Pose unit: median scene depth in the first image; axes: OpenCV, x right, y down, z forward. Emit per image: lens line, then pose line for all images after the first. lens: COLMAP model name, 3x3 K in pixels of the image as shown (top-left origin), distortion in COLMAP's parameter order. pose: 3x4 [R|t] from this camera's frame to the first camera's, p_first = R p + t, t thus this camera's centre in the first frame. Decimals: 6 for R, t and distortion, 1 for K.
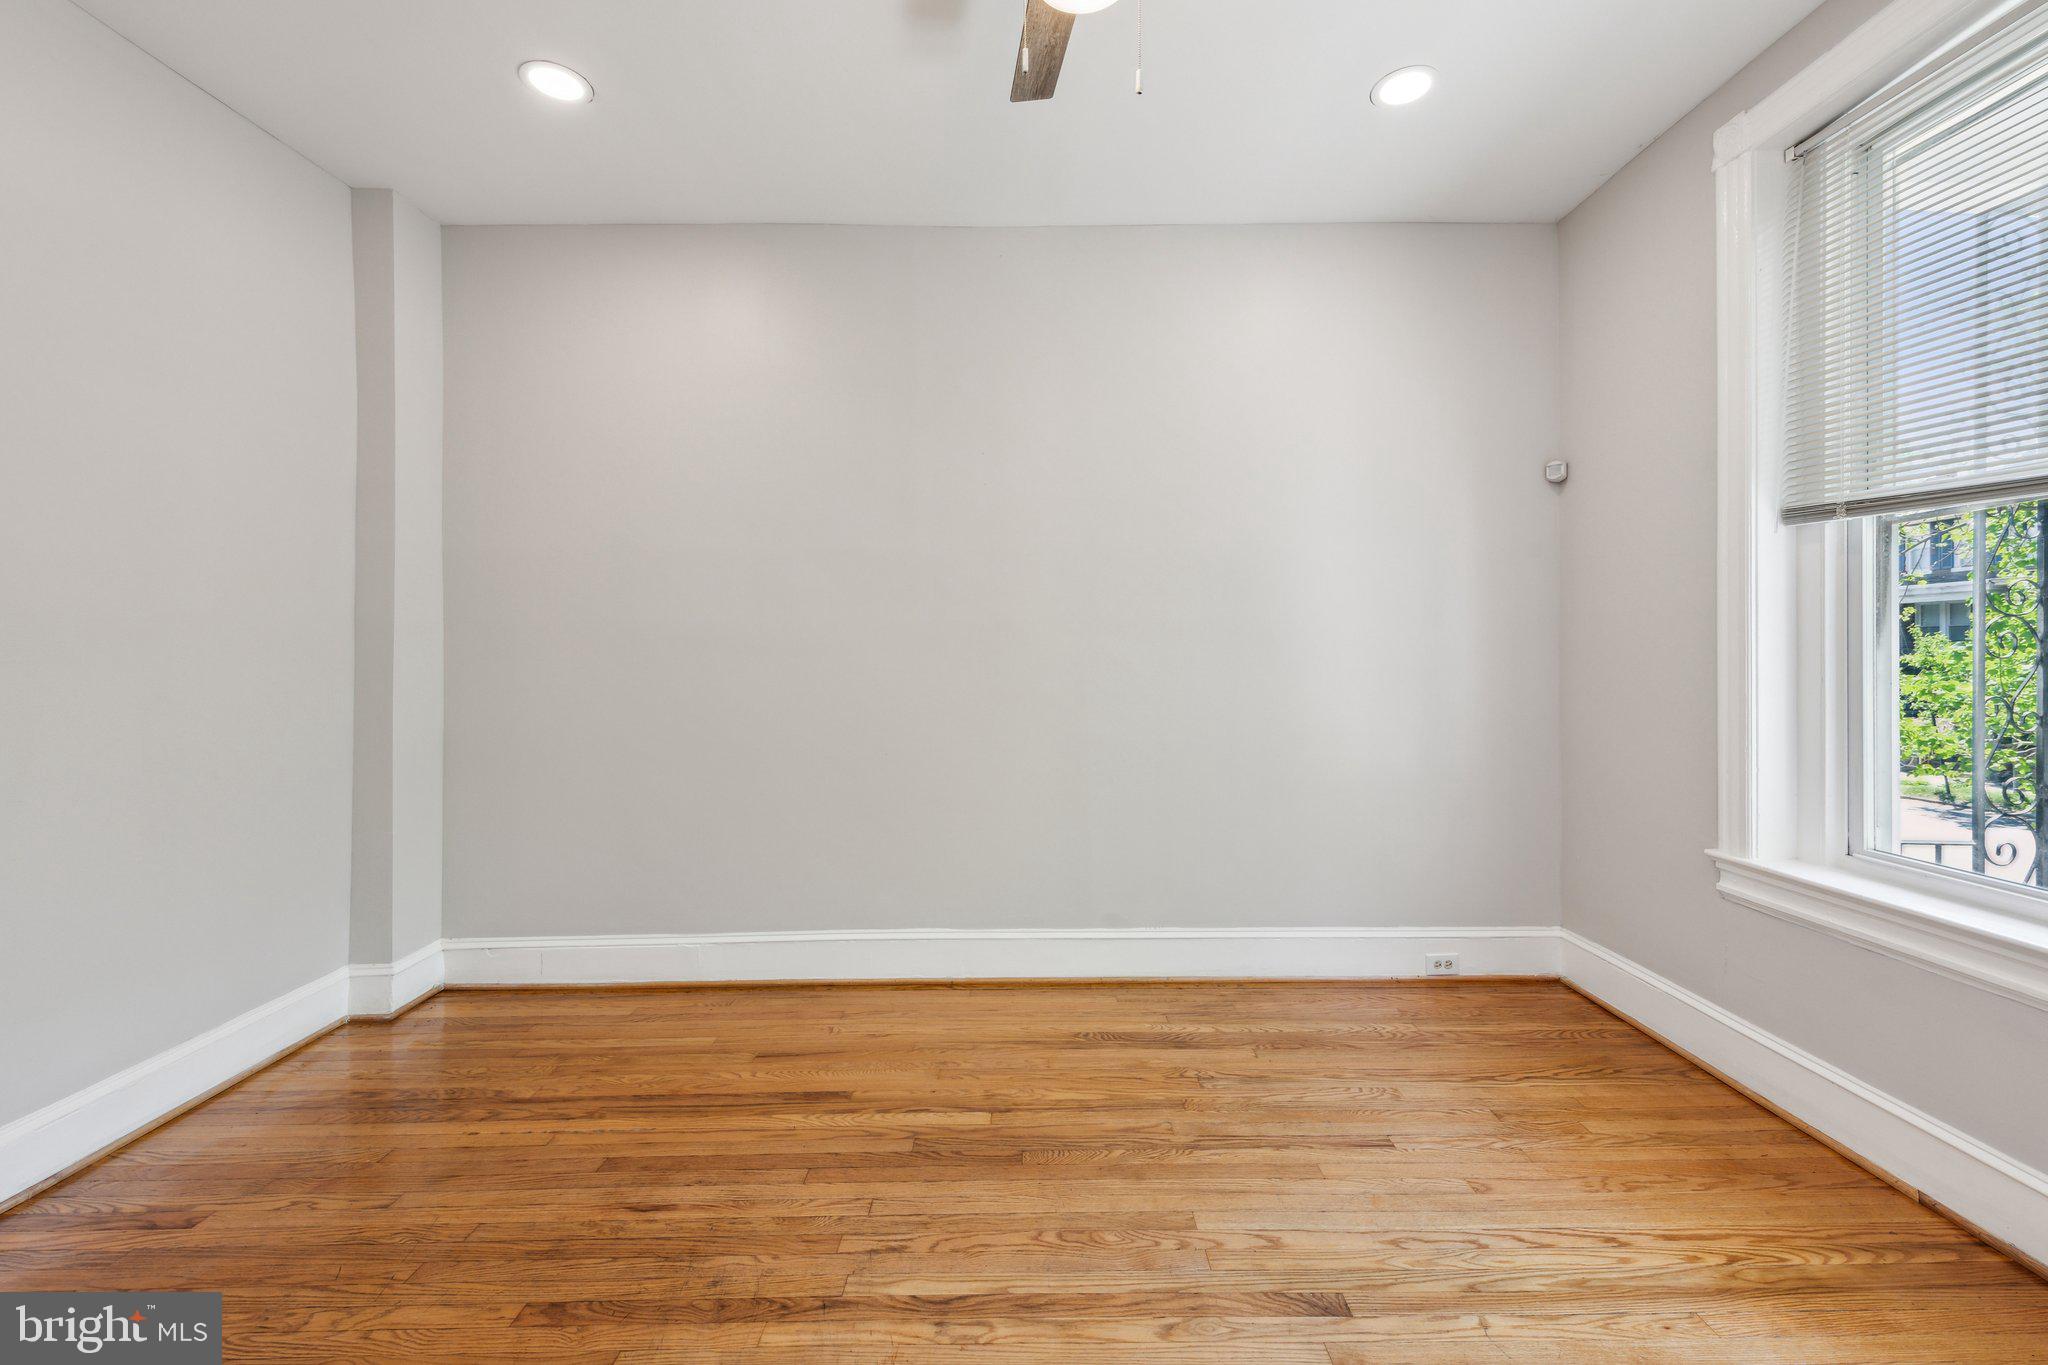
lens RADIAL K [[829.2, 0, 1005.3], [0, 829.2, 647.8], [0, 0, 1]] dist [0.000425, -0.004223]
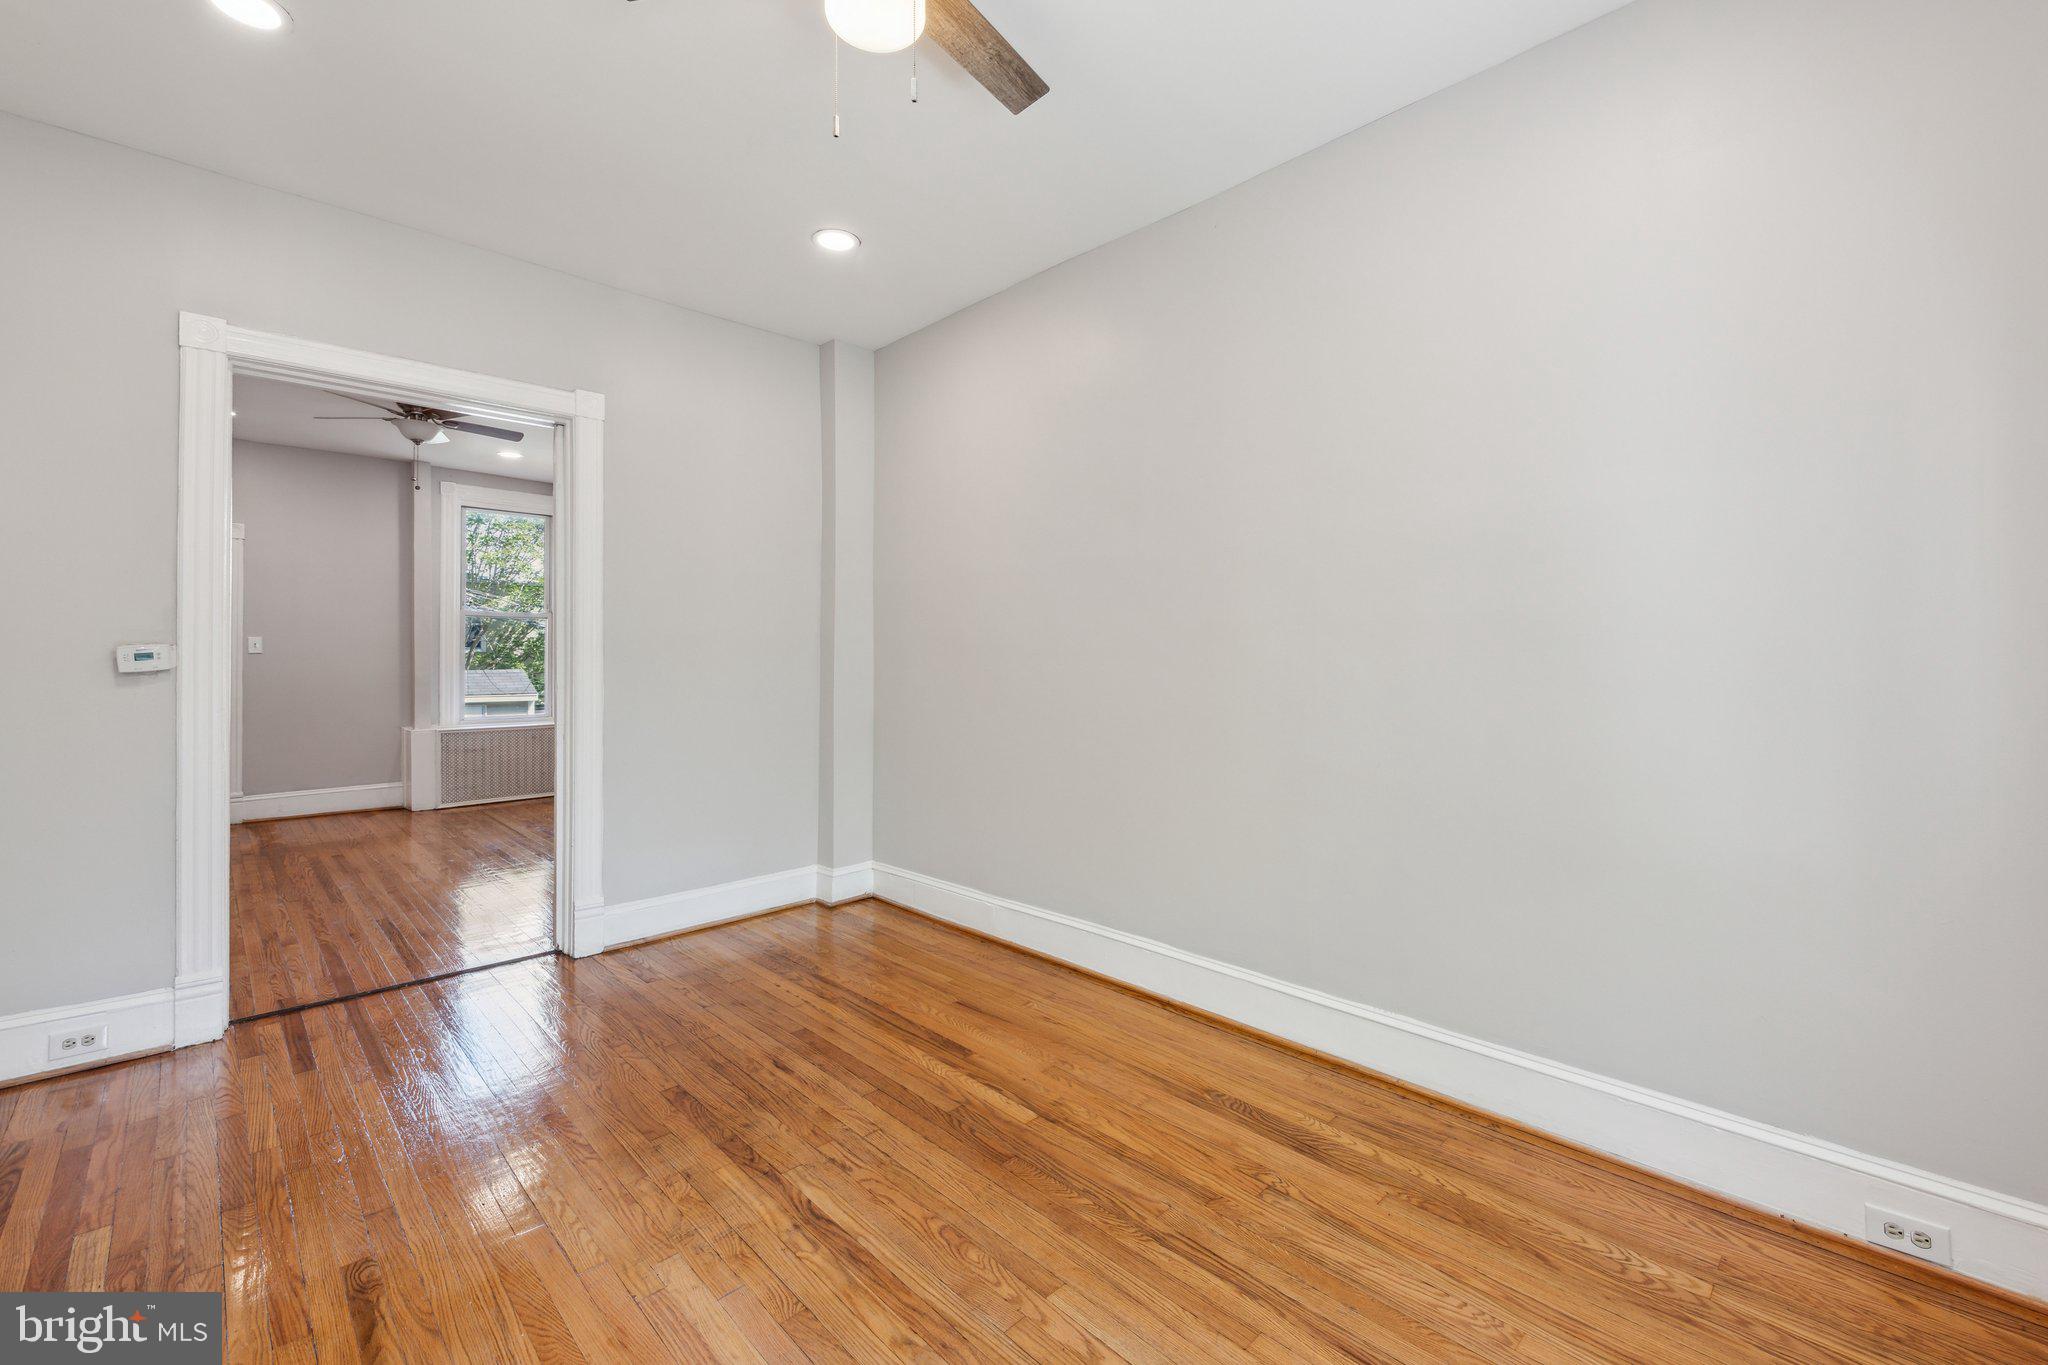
lens RADIAL K [[829.2, 0, 1021.3], [0, 829.2, 651.4], [0, 0, 1]] dist [0.000425, -0.004223]
pose [[0.702547, 0.003264, -0.711629, 0.676004], [-0.002918, 0.999994, 0.001706, -0.006456], [0.711631, 0.000878, 0.702553, 0.270575]]
